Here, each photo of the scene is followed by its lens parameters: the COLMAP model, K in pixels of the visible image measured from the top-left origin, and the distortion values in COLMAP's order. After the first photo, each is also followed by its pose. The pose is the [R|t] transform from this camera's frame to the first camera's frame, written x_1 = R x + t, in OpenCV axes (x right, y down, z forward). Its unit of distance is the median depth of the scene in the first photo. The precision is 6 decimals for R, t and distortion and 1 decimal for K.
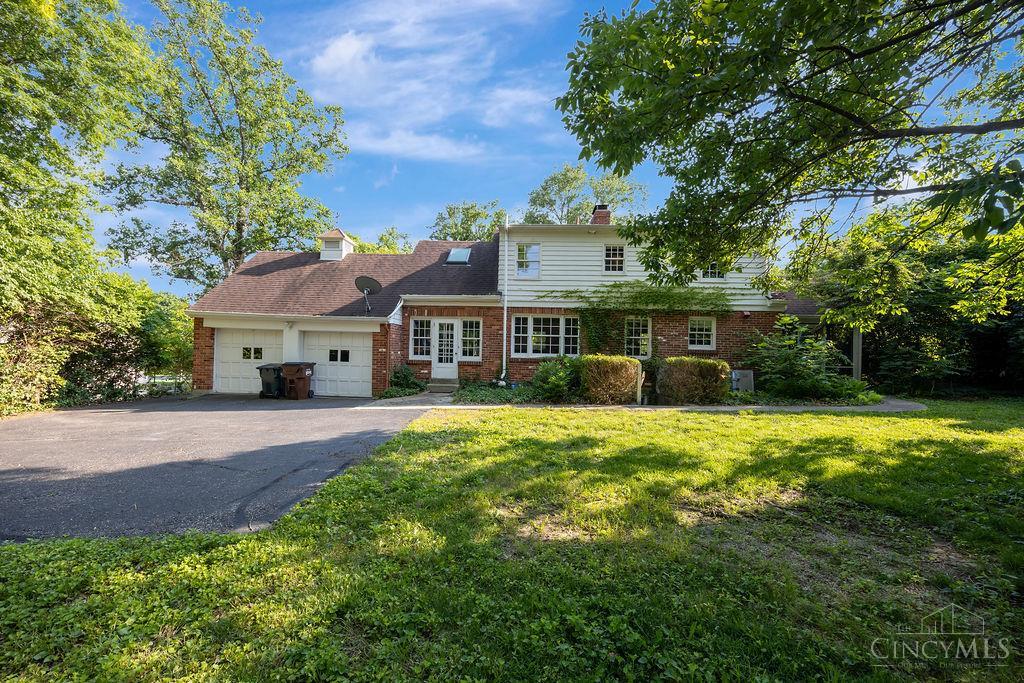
lens RADIAL K [[431.2, 0, 518.8], [0, 431.2, 346.2], [0, 0, 1]] dist [-0.013383, 0.000061]
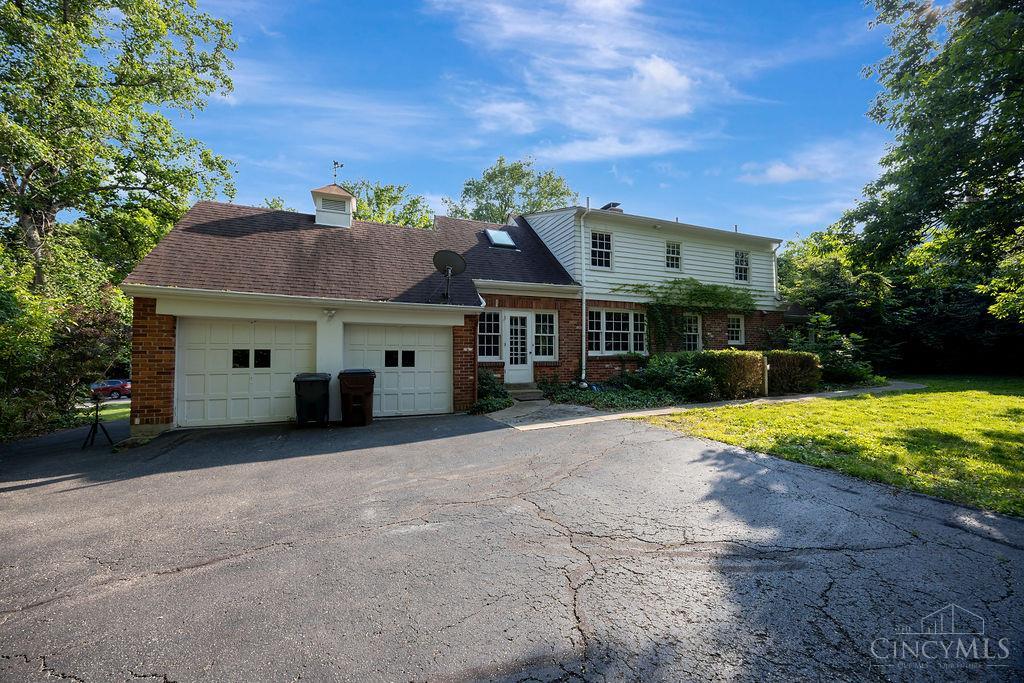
lens RADIAL K [[431.2, 0, 512.6], [0, 431.2, 336.9], [0, 0, 1]] dist [-0.013383, 0.000061]
pose [[0.891130, -0.002948, 0.453738, -0.566429], [0.007591, 0.999936, -0.008412, -0.006638], [-0.453684, 0.010940, 0.891095, 0.270922]]
